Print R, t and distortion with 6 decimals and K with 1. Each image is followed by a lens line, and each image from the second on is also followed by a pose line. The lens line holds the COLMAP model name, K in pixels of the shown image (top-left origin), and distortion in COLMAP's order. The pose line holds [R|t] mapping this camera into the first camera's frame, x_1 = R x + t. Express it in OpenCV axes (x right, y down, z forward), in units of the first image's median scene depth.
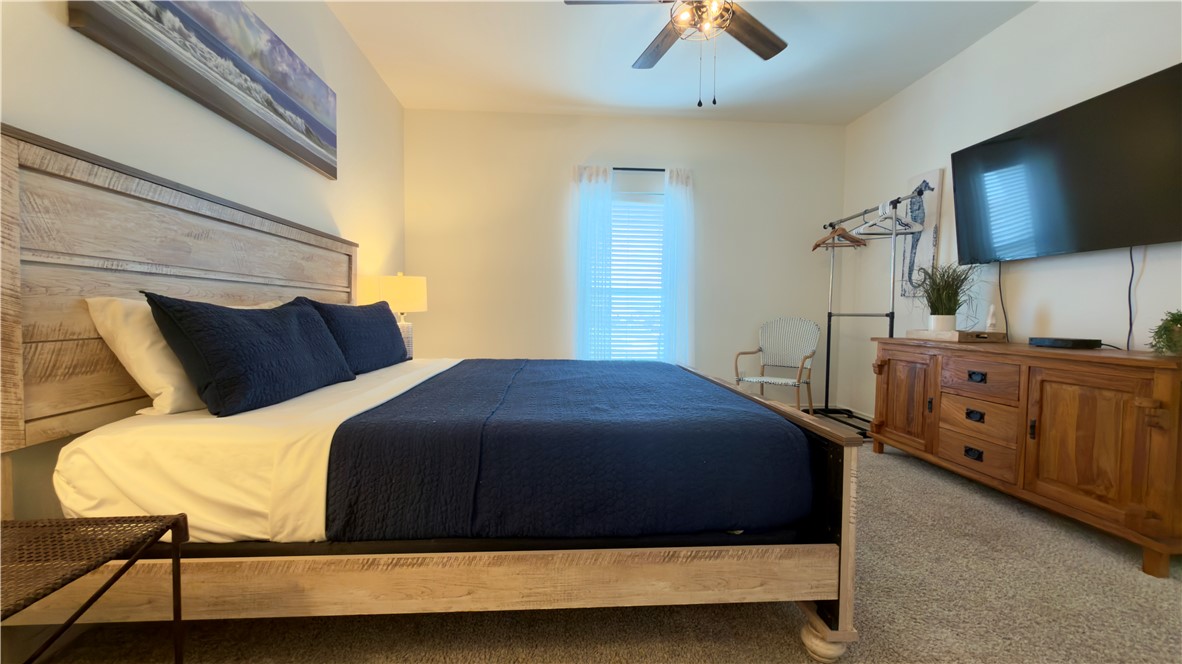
lens RADIAL K [[475.1, 0, 587.9], [0, 475.1, 334.2], [0, 0, 1]] dist [-0.003707, 0.001401]
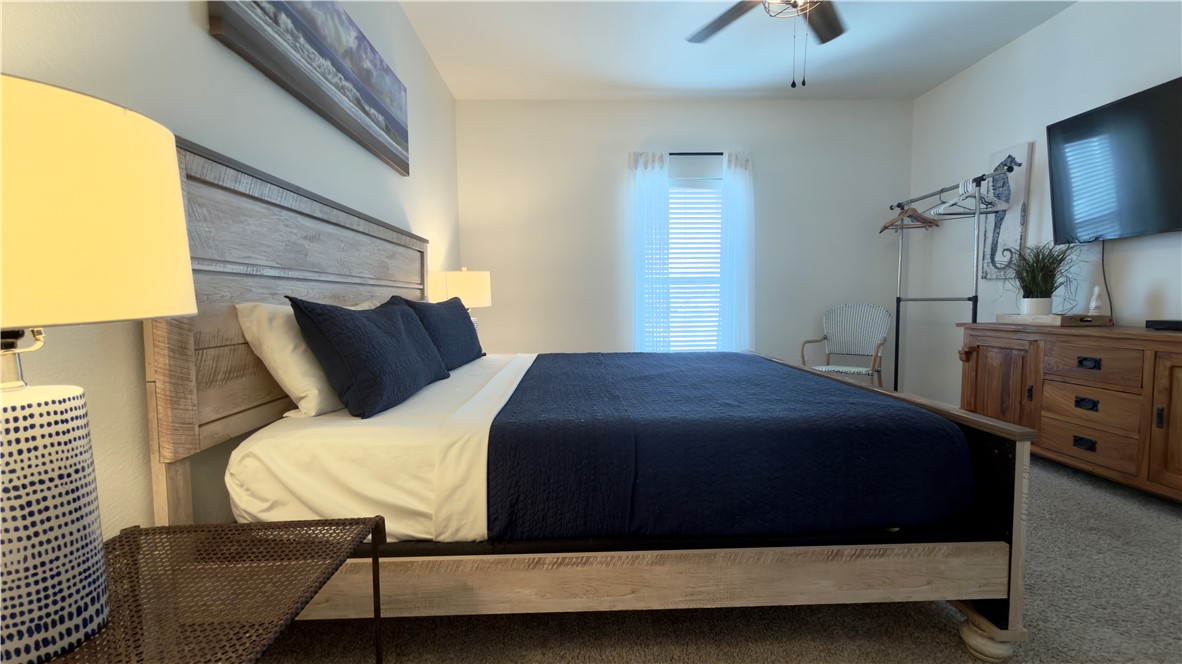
lens RADIAL K [[475.1, 0, 584.4], [0, 475.1, 340.0], [0, 0, 1]] dist [-0.003707, 0.001401]
pose [[0.998806, -0.019225, -0.044904, -0.165446], [0.020847, 0.999136, 0.035940, -0.012903], [0.044174, -0.036833, 0.998345, 0.008393]]
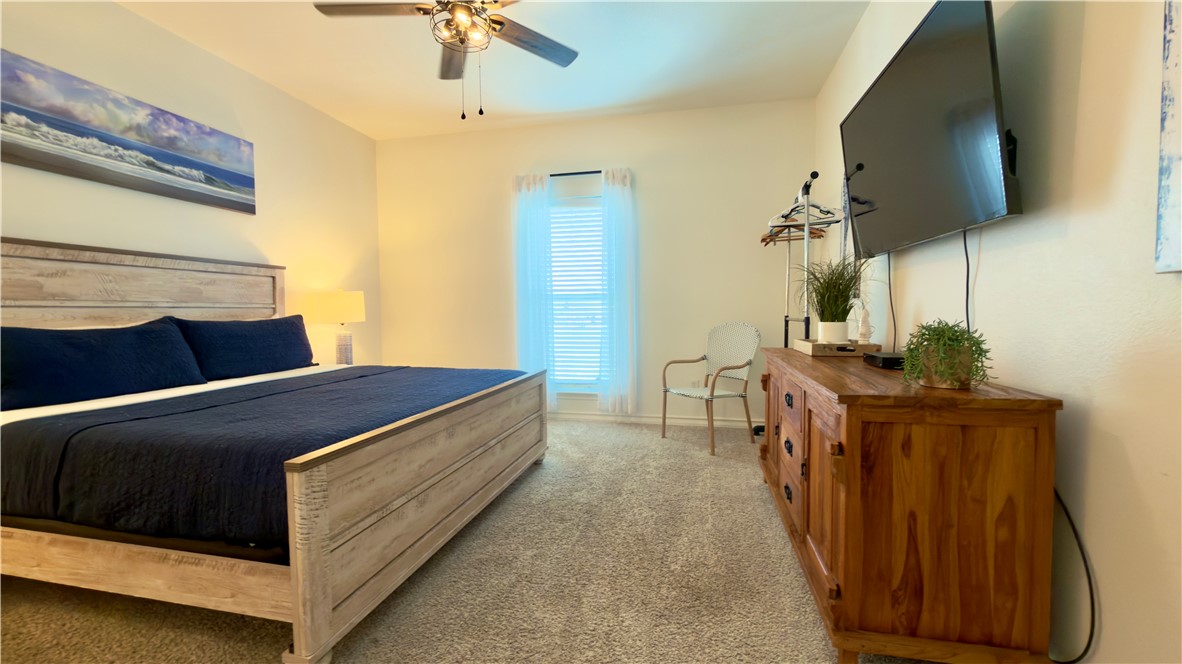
lens RADIAL K [[475.1, 0, 593.0], [0, 475.1, 333.1], [0, 0, 1]] dist [-0.003707, 0.001401]
pose [[0.957511, -0.003433, -0.288376, 0.834364], [0.003386, 0.999994, -0.000664, -0.030455], [0.288377, -0.000341, 0.957517, 0.130529]]
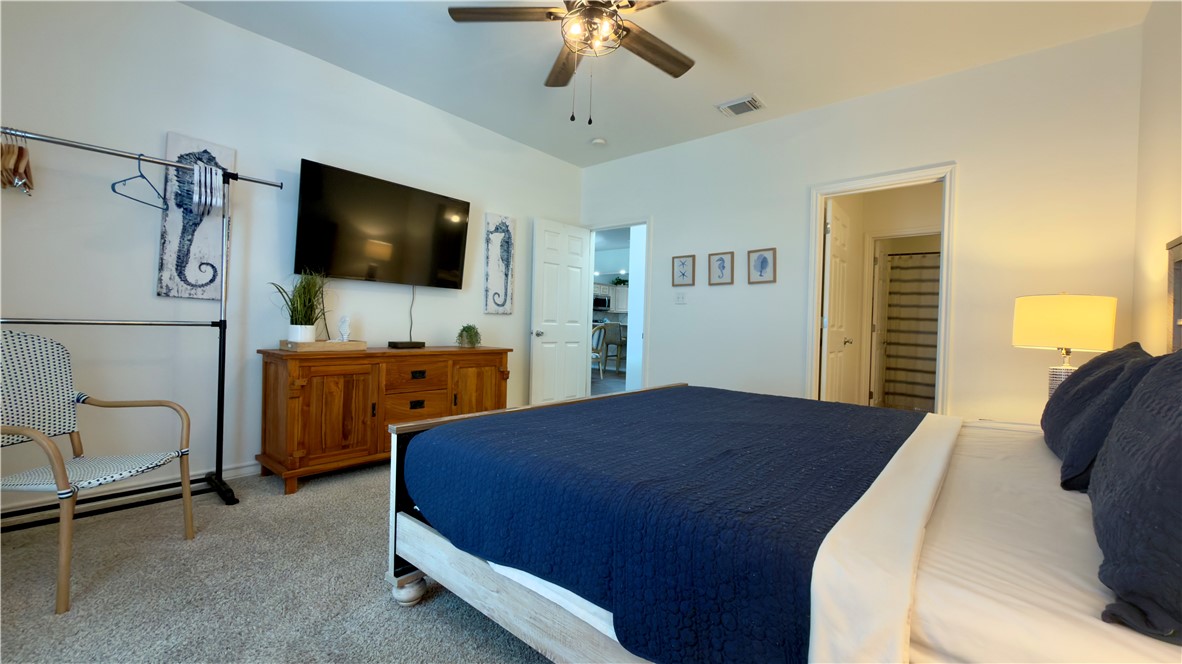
lens RADIAL K [[475.1, 0, 599.9], [0, 475.1, 333.1], [0, 0, 1]] dist [-0.003707, 0.001401]
pose [[-0.730399, -0.028710, 0.682417, -0.480634], [0.004337, 0.998901, 0.046666, -0.091776], [-0.683007, 0.037045, -0.729472, 1.788239]]
